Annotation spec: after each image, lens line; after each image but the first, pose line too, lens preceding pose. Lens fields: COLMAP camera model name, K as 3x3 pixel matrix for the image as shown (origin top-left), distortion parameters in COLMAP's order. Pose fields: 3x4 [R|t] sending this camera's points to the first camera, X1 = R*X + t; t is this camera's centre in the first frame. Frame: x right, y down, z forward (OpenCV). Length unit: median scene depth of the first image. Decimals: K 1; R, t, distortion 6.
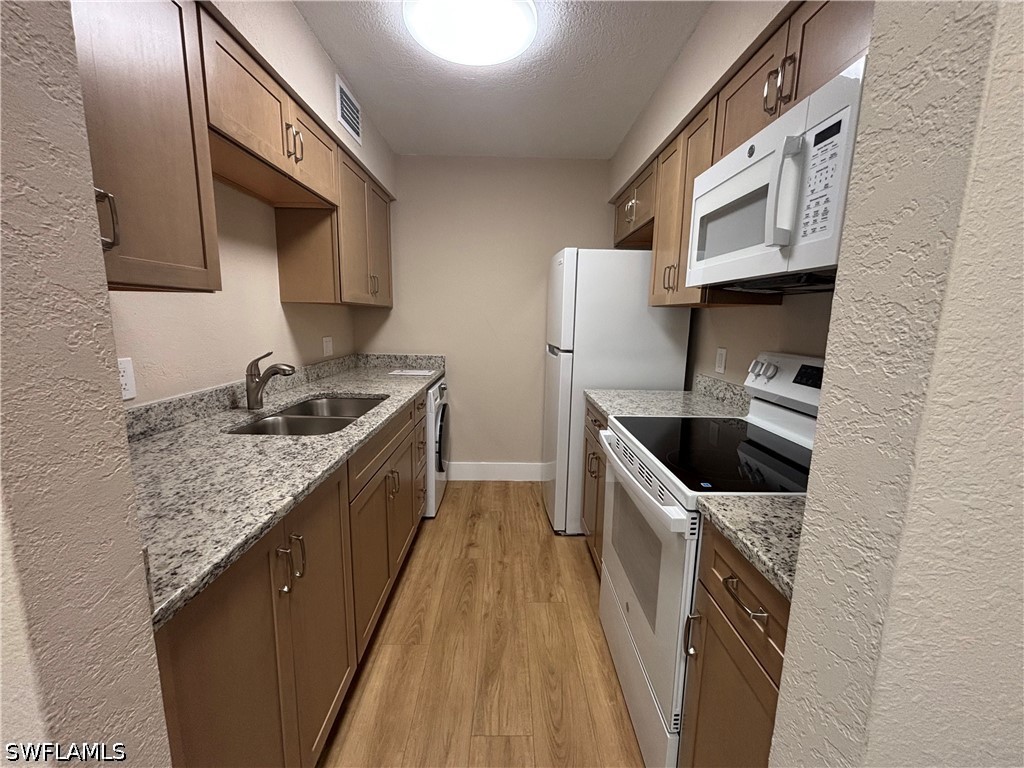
lens RADIAL K [[413.0, 0, 512.0], [0, 413.0, 381.2], [0, 0, 1]] dist [0.000587, 0.000412]
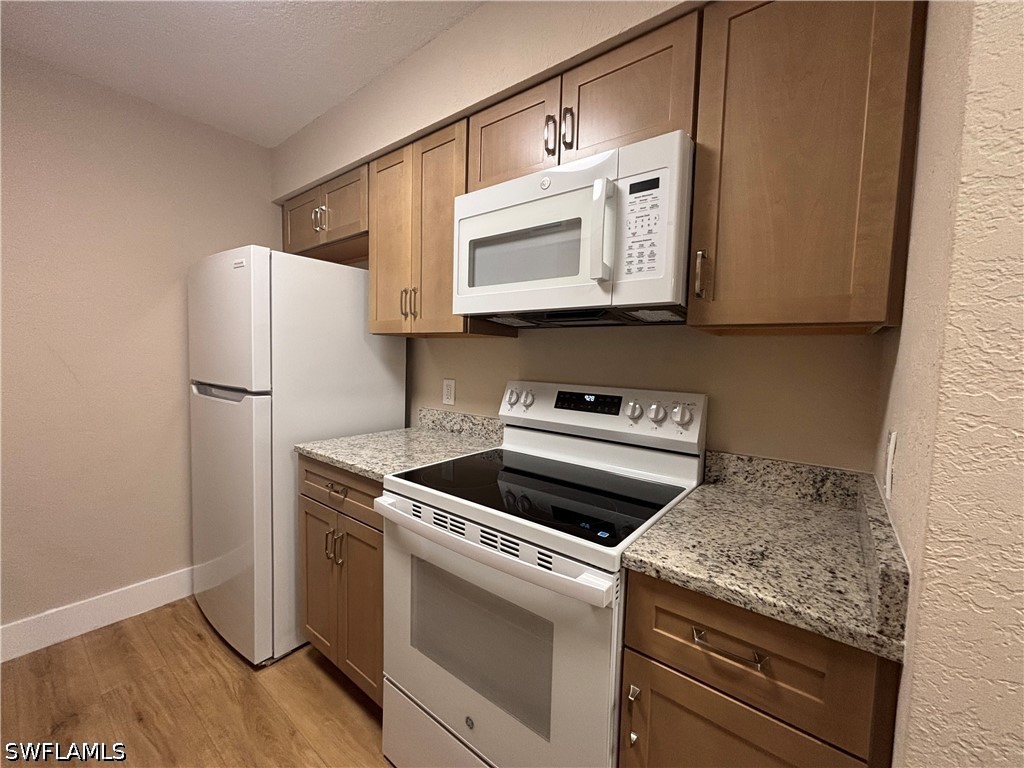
lens RADIAL K [[413.0, 0, 512.0], [0, 413.0, 381.2], [0, 0, 1]] dist [0.000587, 0.000412]
pose [[0.627940, -0.048124, 0.776772, -0.207211], [0.105620, 0.994122, -0.023794, -0.047607], [-0.771061, 0.096984, 0.629332, 0.357936]]
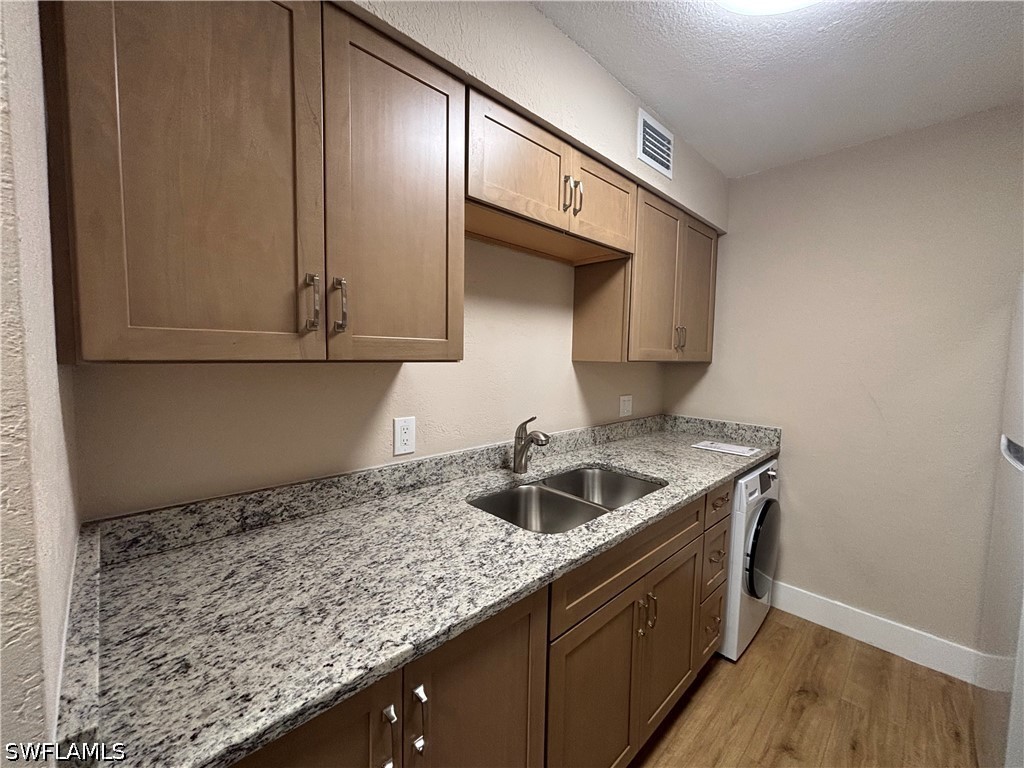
lens RADIAL K [[413.0, 0, 512.0], [0, 413.0, 381.2], [0, 0, 1]] dist [0.000587, 0.000412]
pose [[0.687623, 0.043105, -0.724787, 0.064459], [-0.118805, 0.991462, -0.053748, -0.101051], [0.716282, 0.123067, 0.686873, 0.327245]]
